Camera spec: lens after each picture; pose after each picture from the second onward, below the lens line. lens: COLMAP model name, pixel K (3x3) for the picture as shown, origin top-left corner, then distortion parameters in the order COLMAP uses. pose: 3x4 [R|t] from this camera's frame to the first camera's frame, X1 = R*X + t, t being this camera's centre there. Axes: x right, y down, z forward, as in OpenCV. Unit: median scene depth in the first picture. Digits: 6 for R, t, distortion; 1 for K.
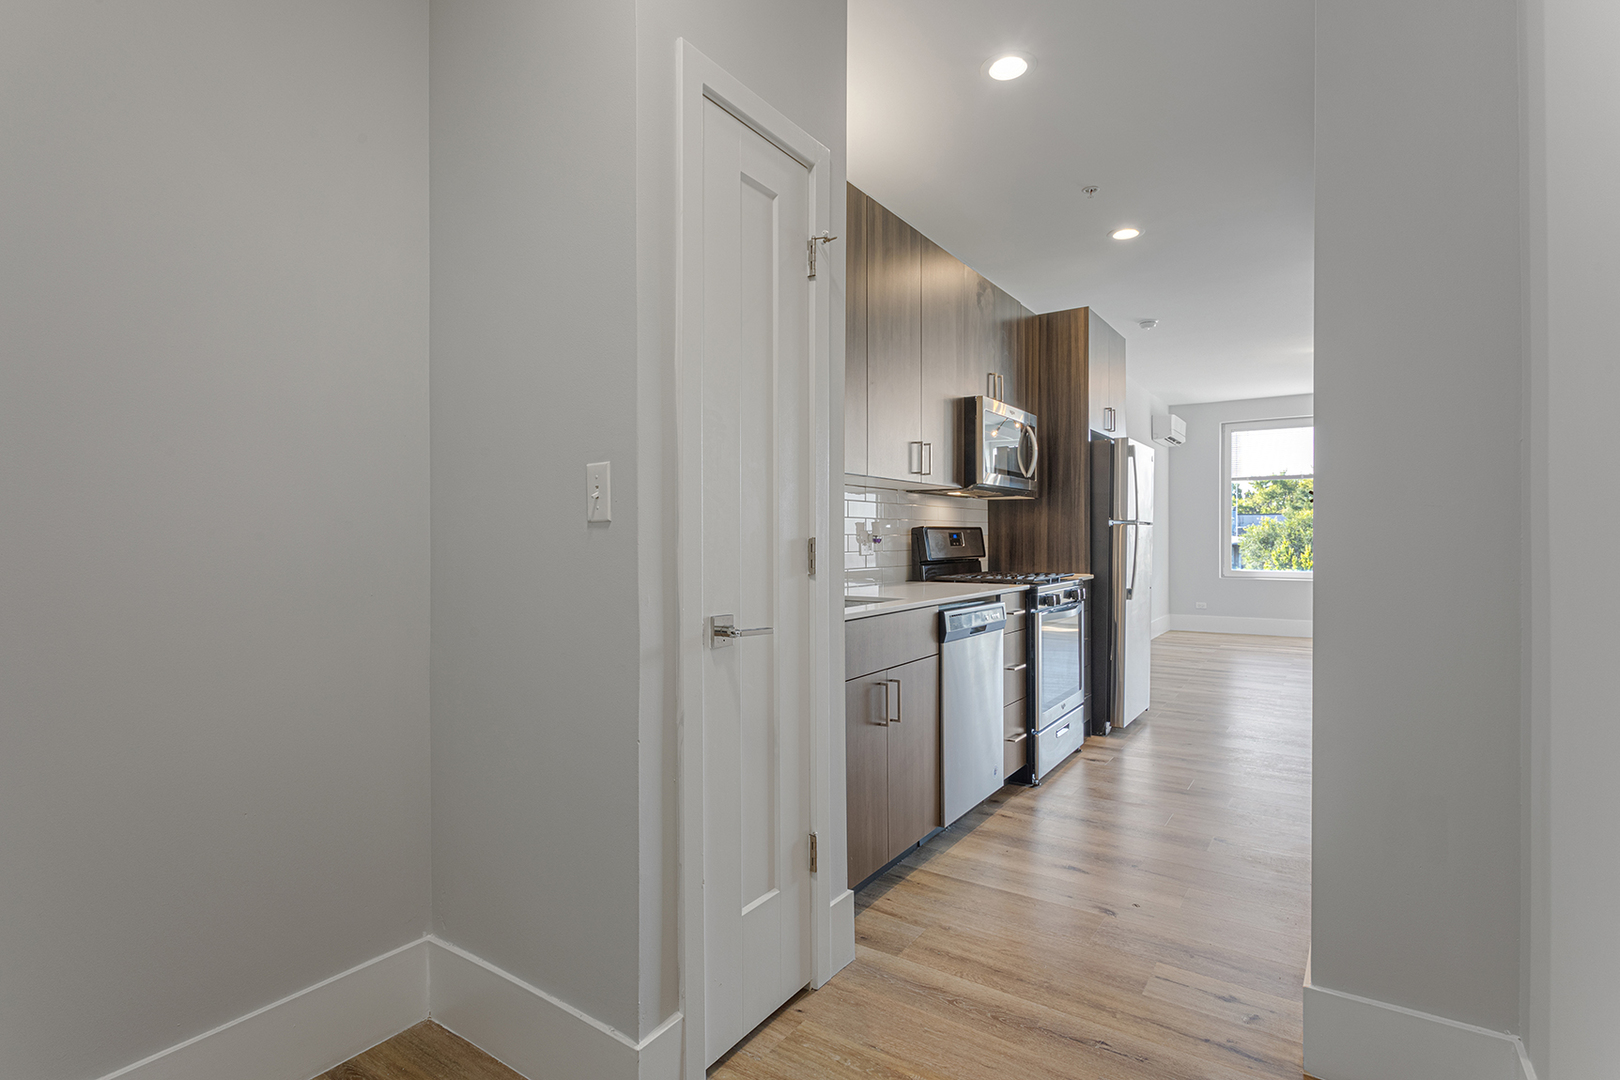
lens RADIAL K [[787.4, 0, 810.0], [0, 787.4, 540.0], [0, 0, 1]] dist [-0.000687, -0.000023]
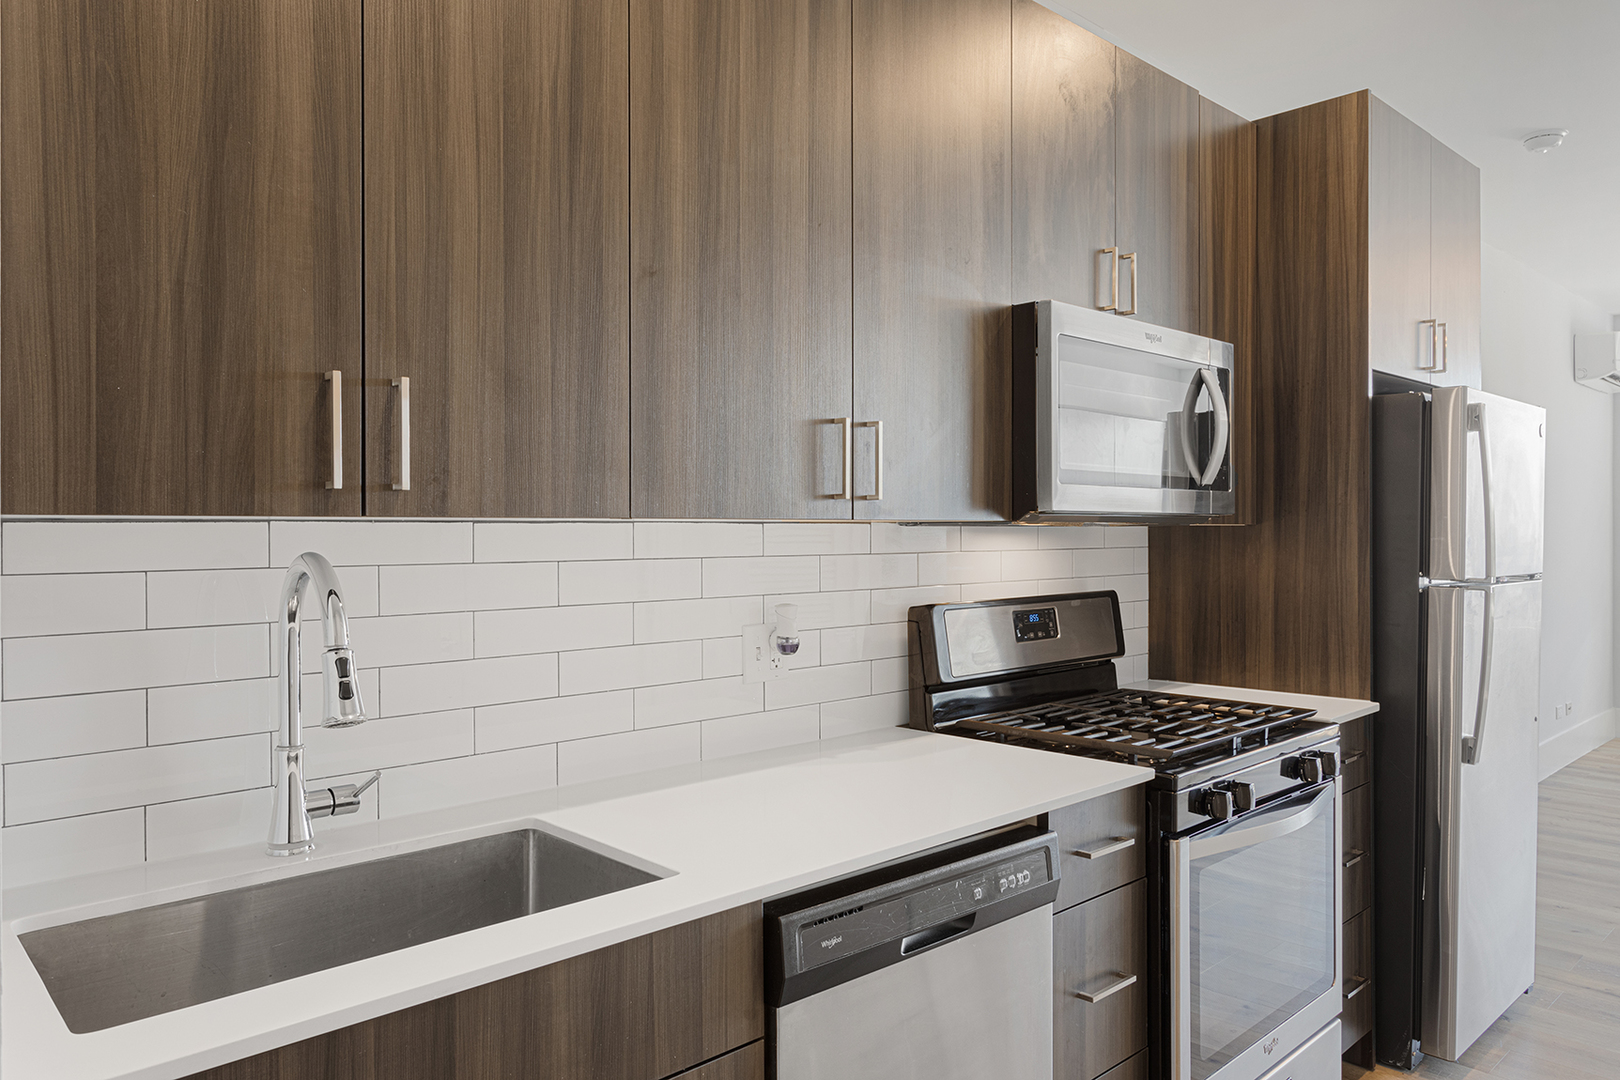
lens RADIAL K [[1112.3, 0, 810.0], [0, 1112.3, 540.0], [0, 0, 1]] dist [0.000266, 0.004905]
pose [[0.978103, -0.000715, -0.208118, 0.179928], [0.001439, 0.999993, 0.003327, -0.048596], [0.208114, -0.003554, 0.978098, 0.330925]]
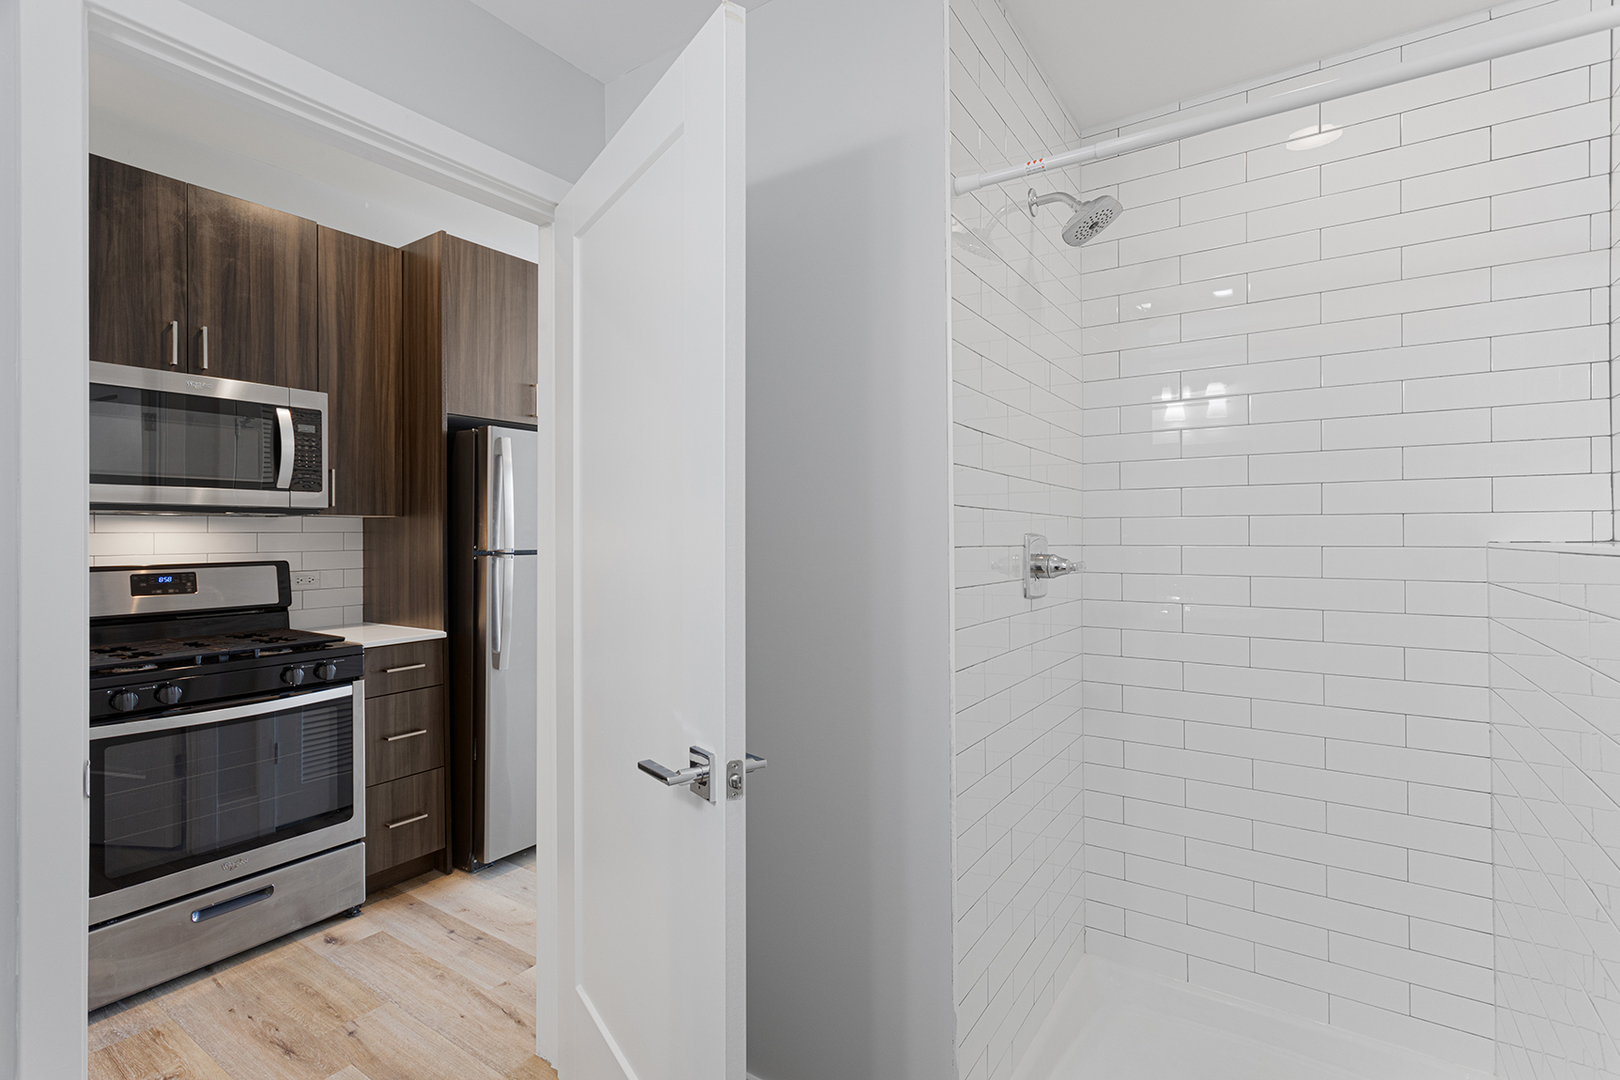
lens RADIAL K [[760.0, 0, 810.0], [0, 760.0, 540.0], [0, 0, 1]] dist [0.000310, 0.000083]
pose [[0.999939, -0.006206, 0.009105, 0.662208], [0.006228, 0.999978, -0.002319, -0.030191], [-0.009091, 0.002375, 0.999956, 0.353626]]
